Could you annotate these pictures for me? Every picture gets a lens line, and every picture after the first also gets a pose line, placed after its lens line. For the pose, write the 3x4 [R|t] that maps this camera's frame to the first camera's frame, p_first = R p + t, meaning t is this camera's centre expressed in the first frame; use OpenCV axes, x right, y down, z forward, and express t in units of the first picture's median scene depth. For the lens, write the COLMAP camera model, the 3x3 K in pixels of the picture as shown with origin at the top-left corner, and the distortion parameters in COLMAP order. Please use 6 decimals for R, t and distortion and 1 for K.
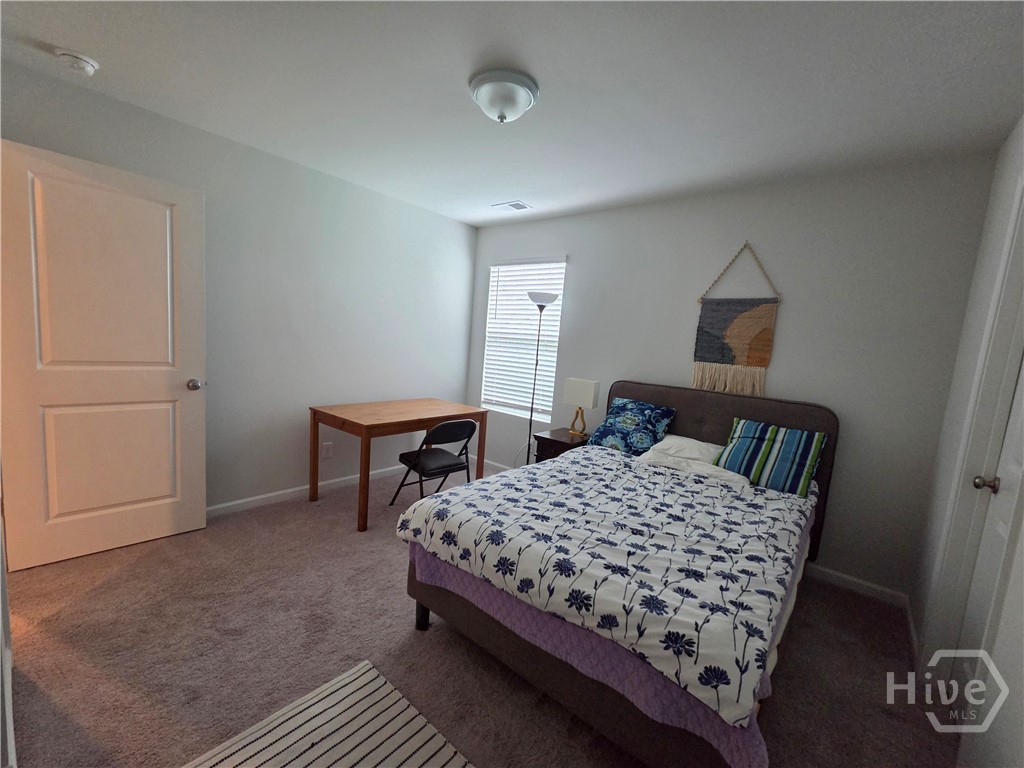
lens RADIAL K [[422.4, 0, 509.3], [0, 422.4, 390.8], [0, 0, 1]] dist [0.000567, -0.000130]
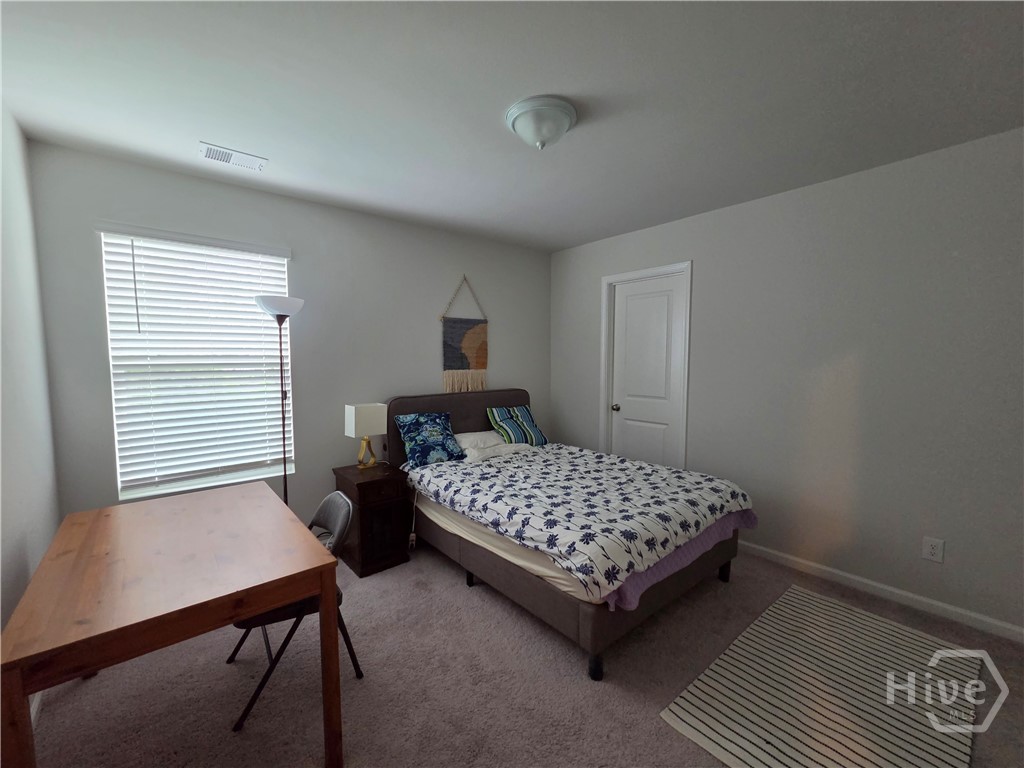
lens RADIAL K [[422.4, 0, 509.3], [0, 422.4, 390.8], [0, 0, 1]] dist [0.000567, -0.000130]
pose [[0.181210, -0.152240, 0.971589, -0.743604], [0.136728, 0.982251, 0.128409, -0.152221], [-0.973893, 0.109575, 0.198809, 0.650032]]
